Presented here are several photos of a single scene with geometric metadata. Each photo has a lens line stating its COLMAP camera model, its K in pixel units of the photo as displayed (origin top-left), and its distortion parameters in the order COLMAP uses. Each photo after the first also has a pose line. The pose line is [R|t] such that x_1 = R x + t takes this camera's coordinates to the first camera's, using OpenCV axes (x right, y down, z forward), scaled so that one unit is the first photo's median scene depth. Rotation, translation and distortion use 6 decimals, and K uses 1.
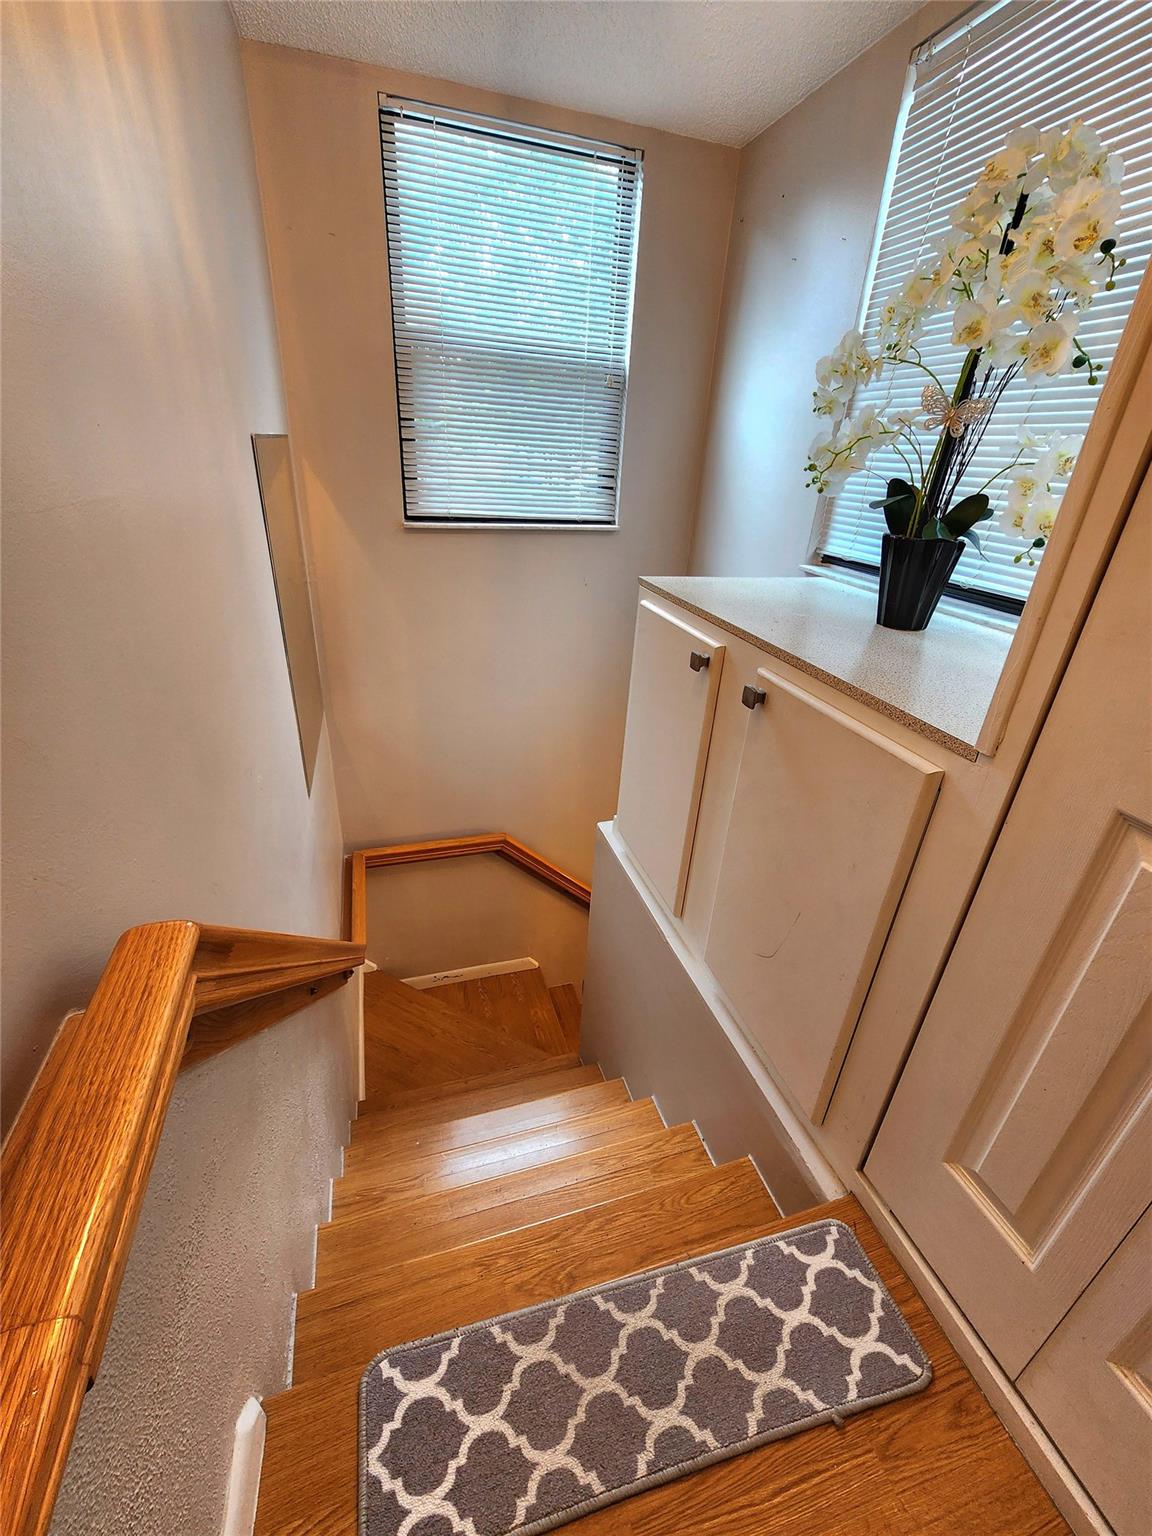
lens RADIAL K [[631.8, 0, 581.2], [0, 631.8, 762.0], [0, 0, 1]] dist [-0.000905, 0.000031]
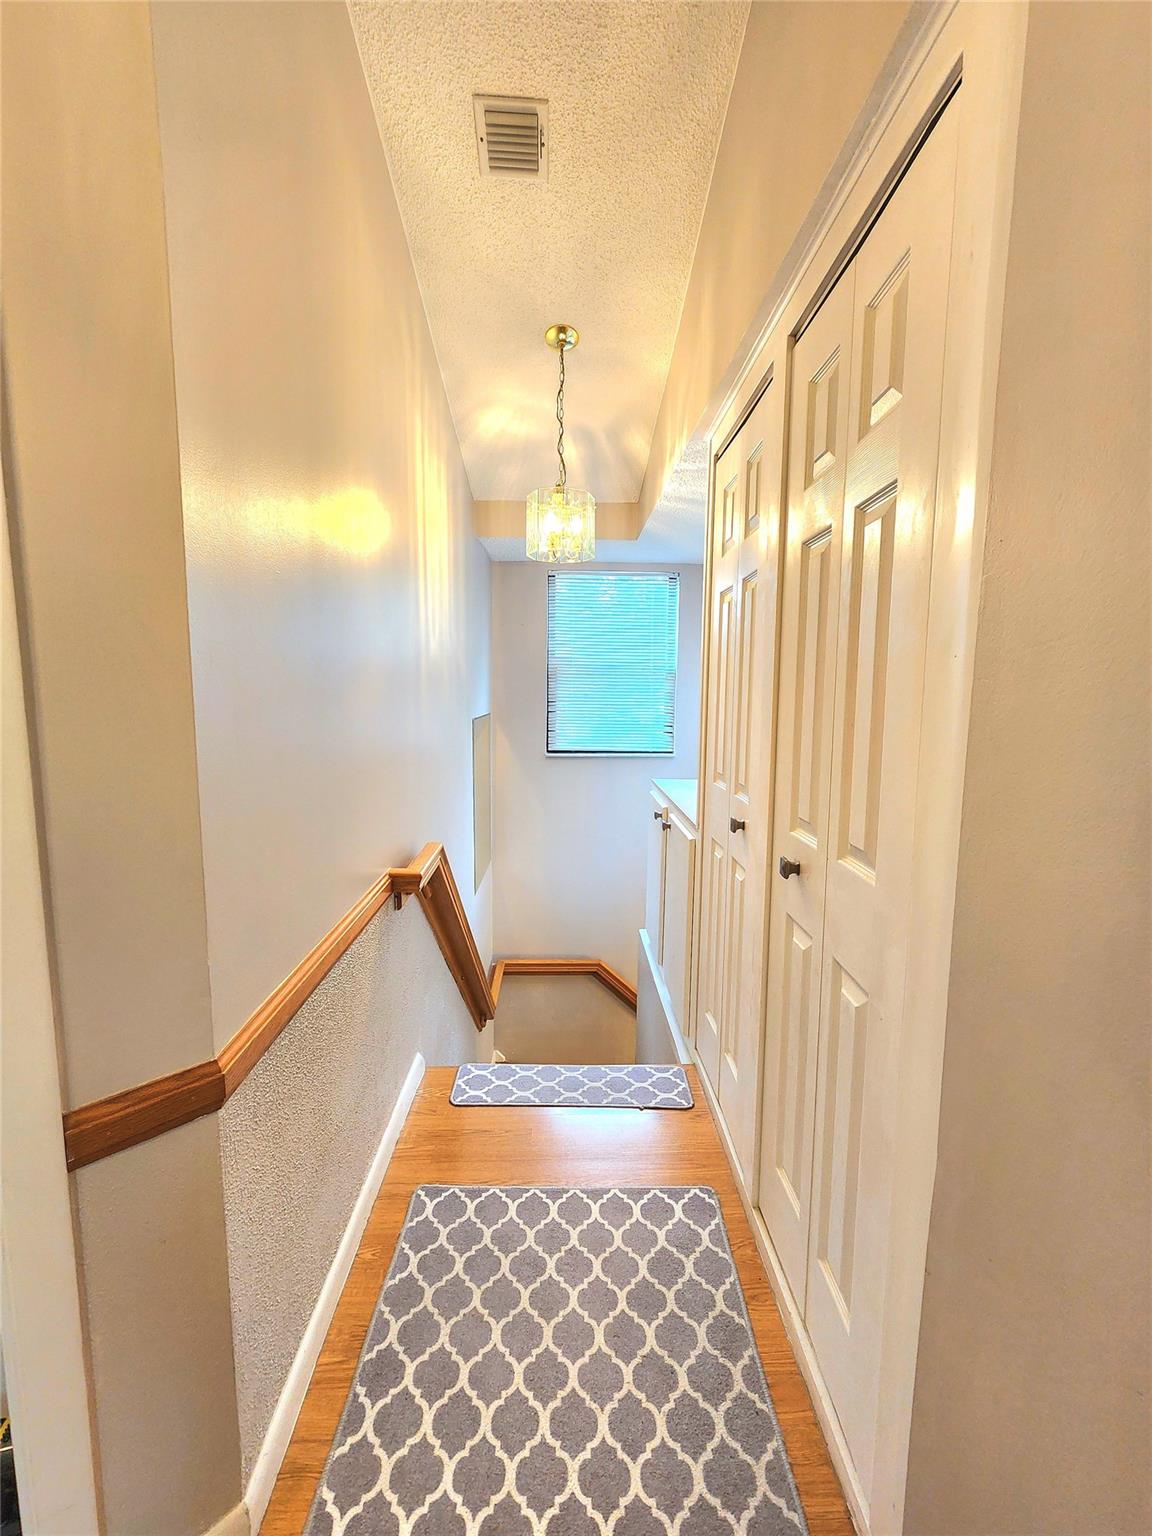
lens RADIAL K [[631.8, 0, 581.2], [0, 631.8, 762.0], [0, 0, 1]] dist [-0.000905, 0.000031]
pose [[0.963318, -0.006884, -0.268273, 0.378865], [-0.086166, 0.938805, -0.333496, 0.293008], [0.254152, 0.344379, 0.903775, -0.742001]]
